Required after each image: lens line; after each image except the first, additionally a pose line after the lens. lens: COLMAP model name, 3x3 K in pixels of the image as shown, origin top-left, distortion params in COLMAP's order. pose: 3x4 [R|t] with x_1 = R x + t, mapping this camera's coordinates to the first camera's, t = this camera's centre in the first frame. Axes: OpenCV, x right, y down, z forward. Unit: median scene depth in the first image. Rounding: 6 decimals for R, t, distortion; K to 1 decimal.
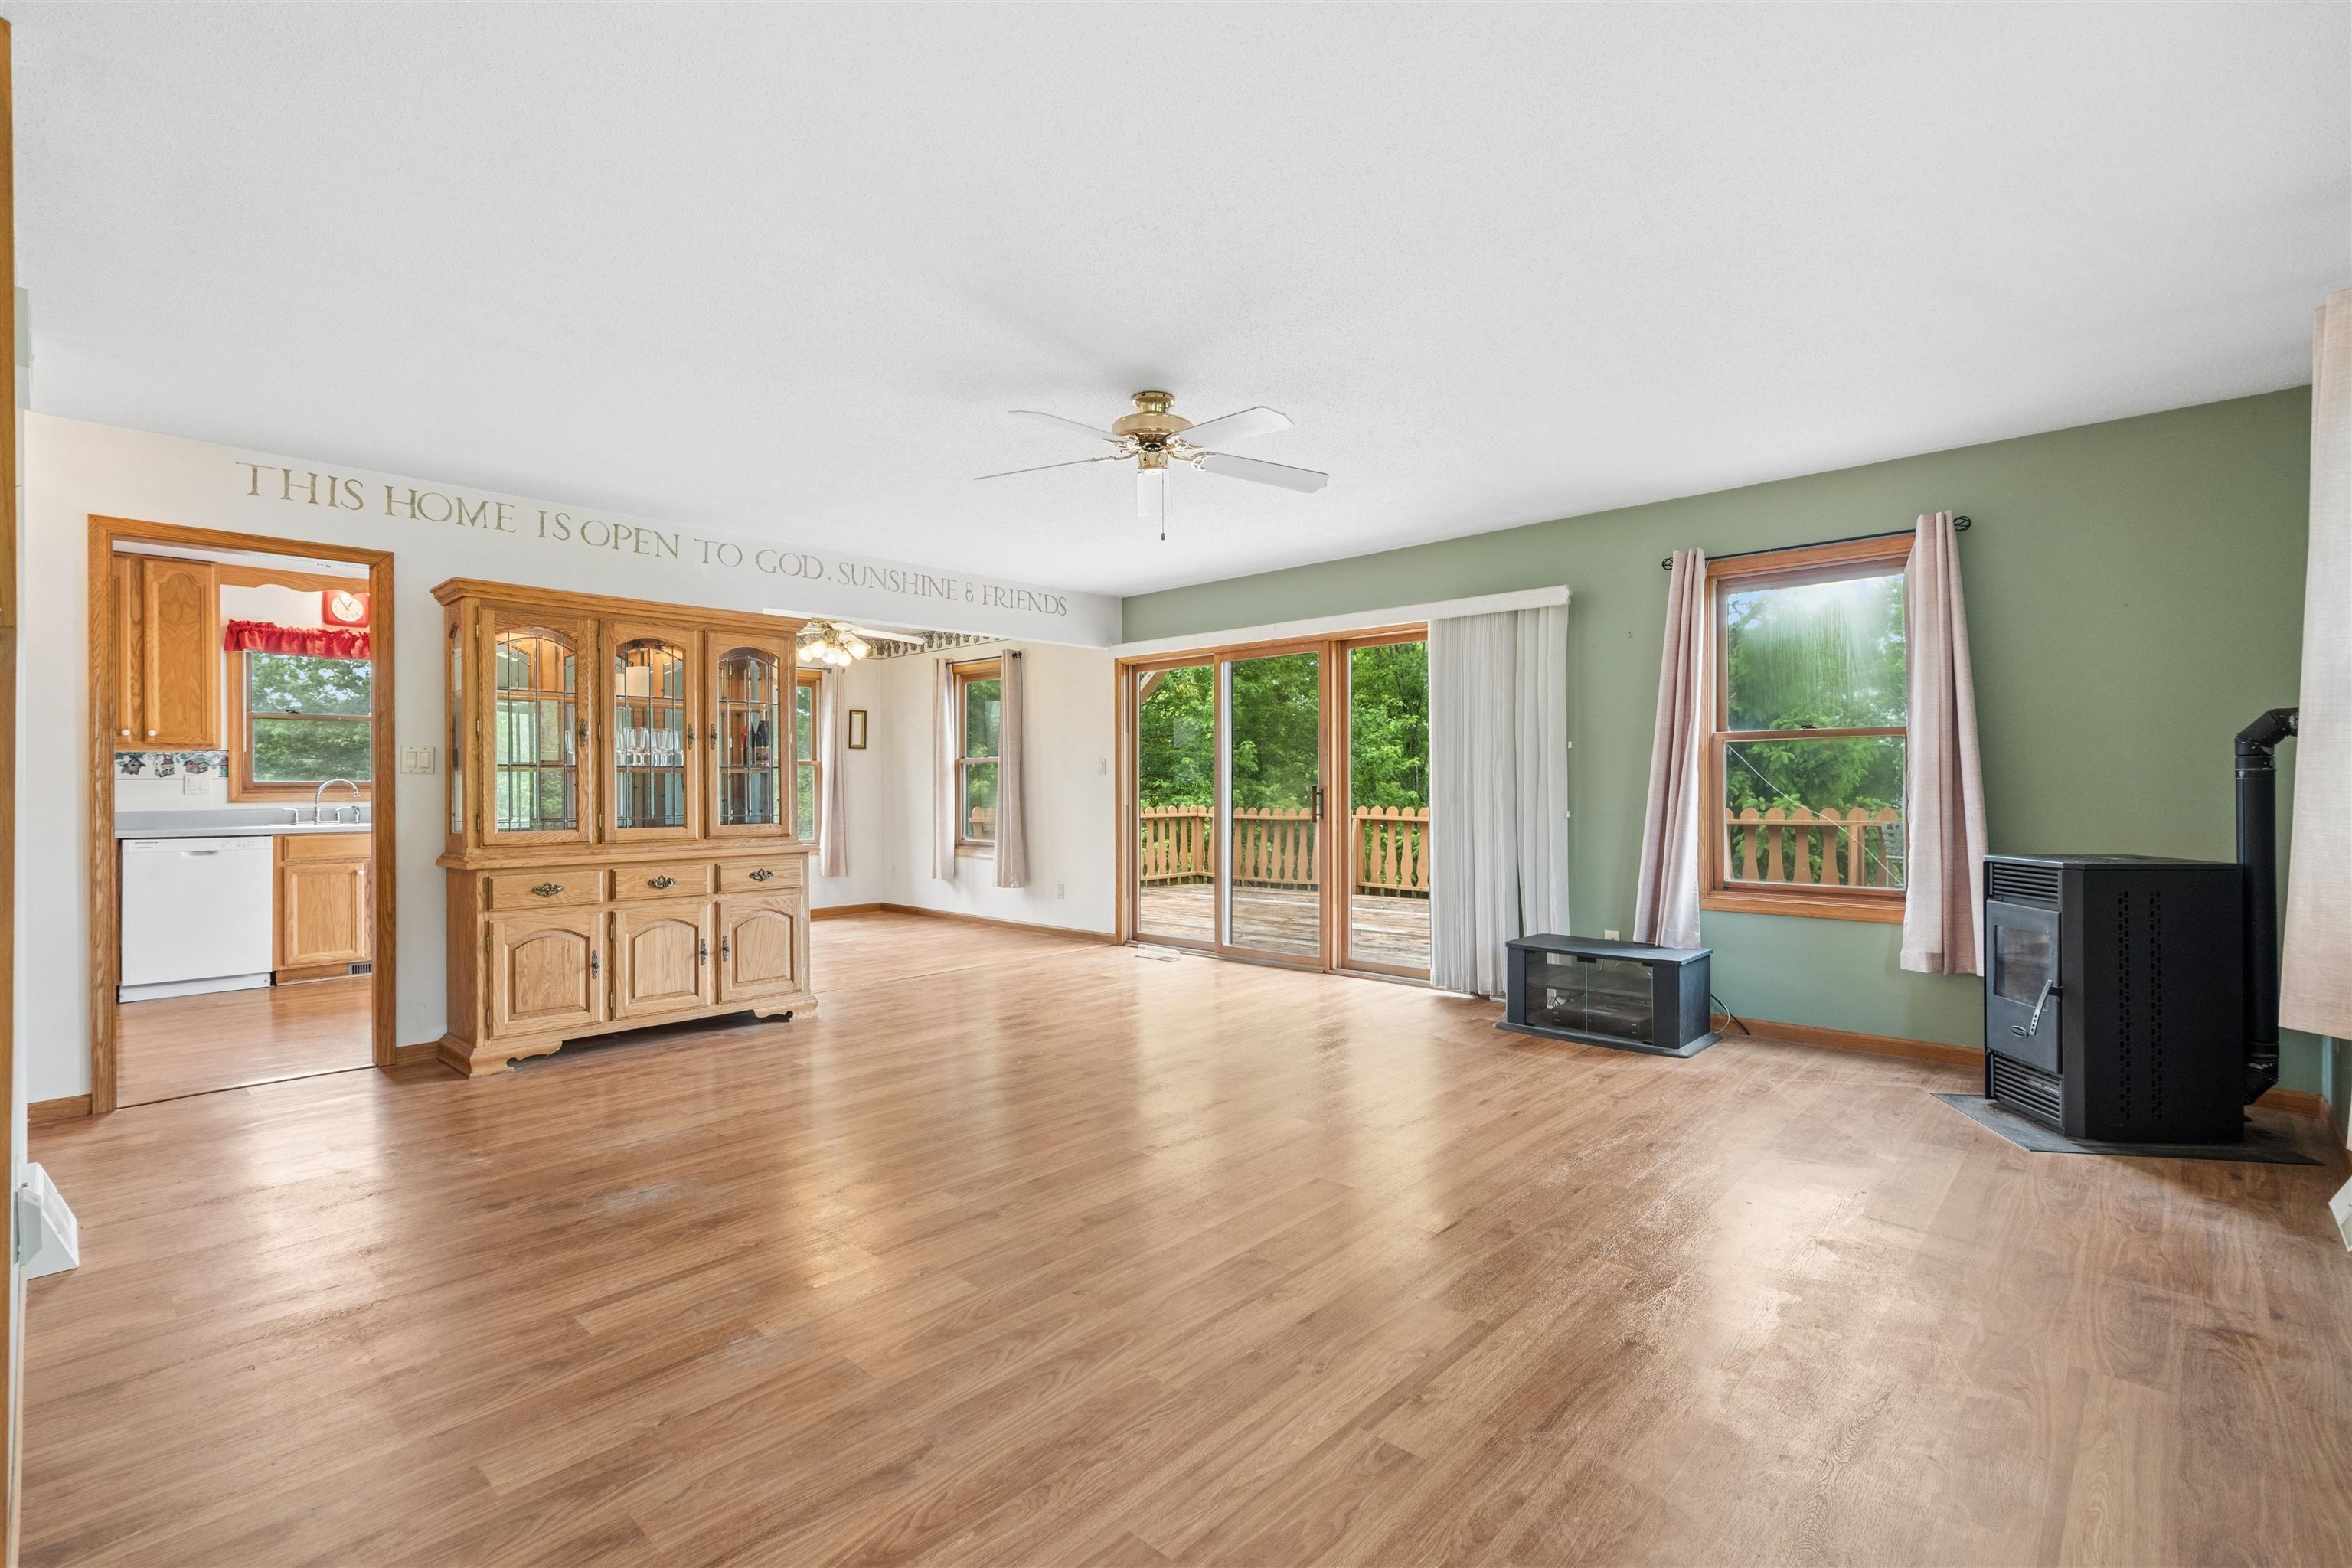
lens RADIAL K [[1059.8, 0, 1170.5], [0, 1059.8, 785.5], [0, 0, 1]] dist [-0.006714, 0.004461]
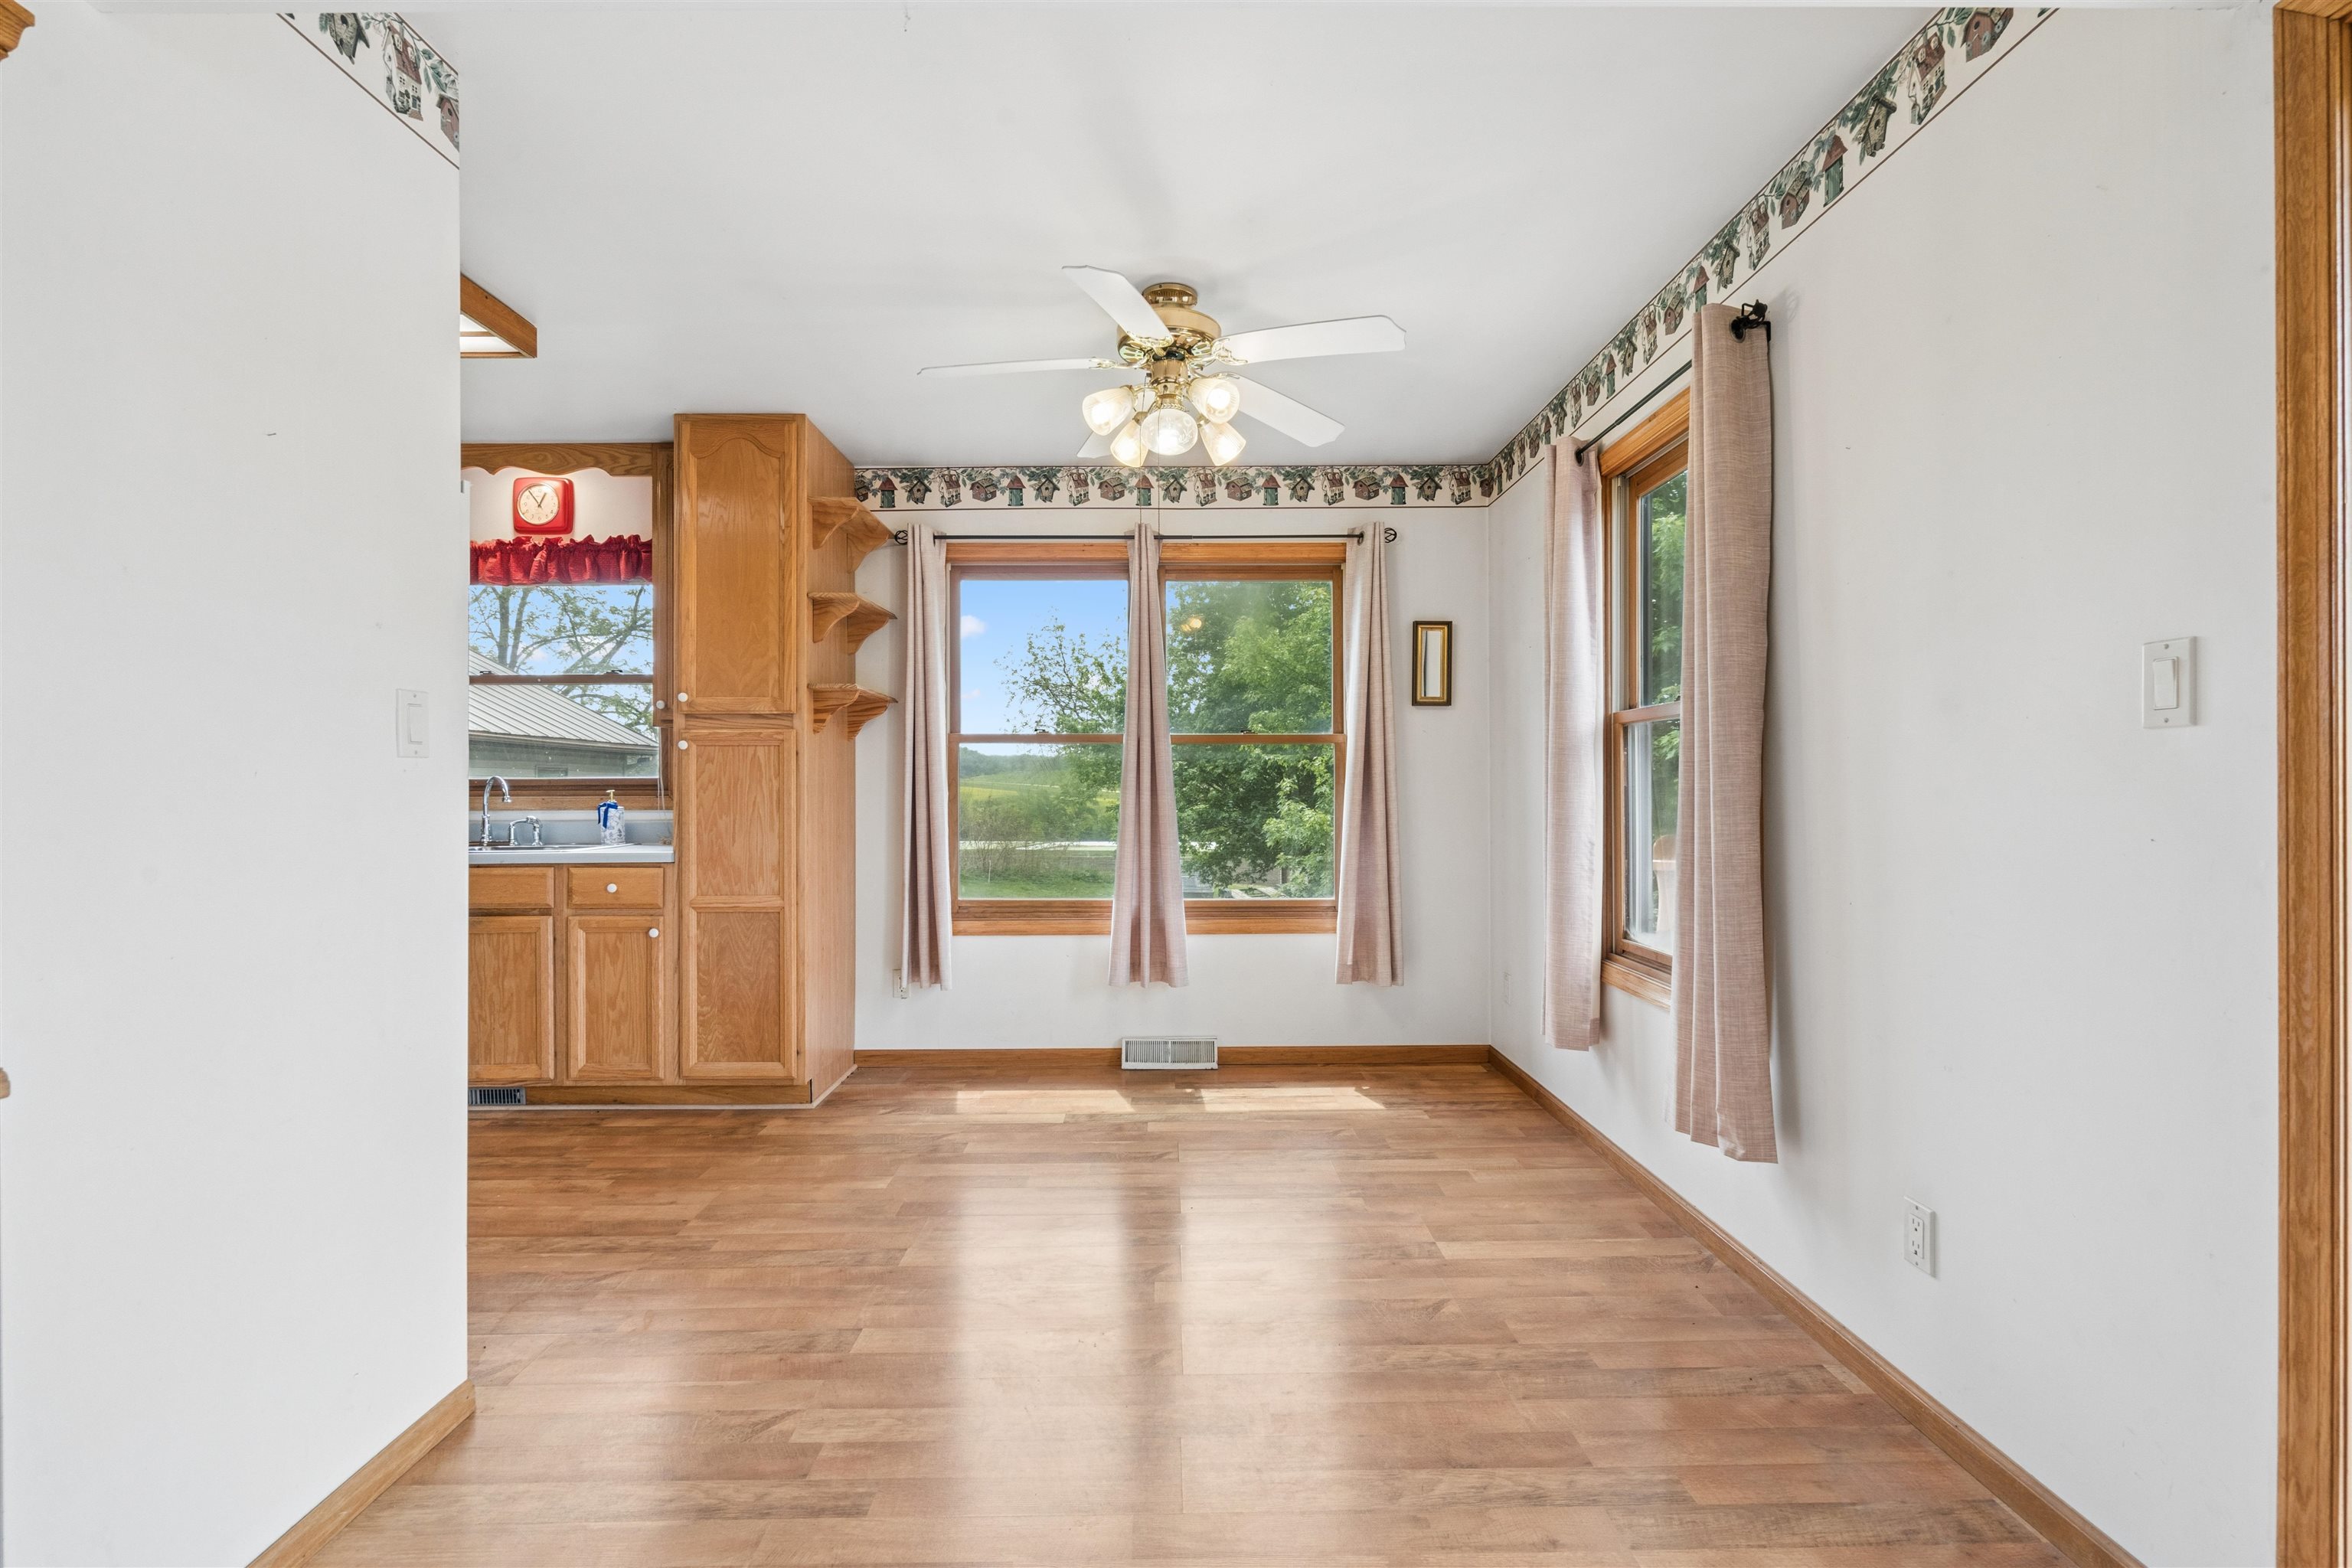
lens RADIAL K [[1059.8, 0, 1172.6], [0, 1059.8, 785.3], [0, 0, 1]] dist [-0.006714, 0.004461]
pose [[0.693781, 0.000617, -0.720186, -0.077174], [-0.001252, 0.999999, -0.000349, 0.000063], [0.720185, 0.001143, 0.693781, 1.098820]]
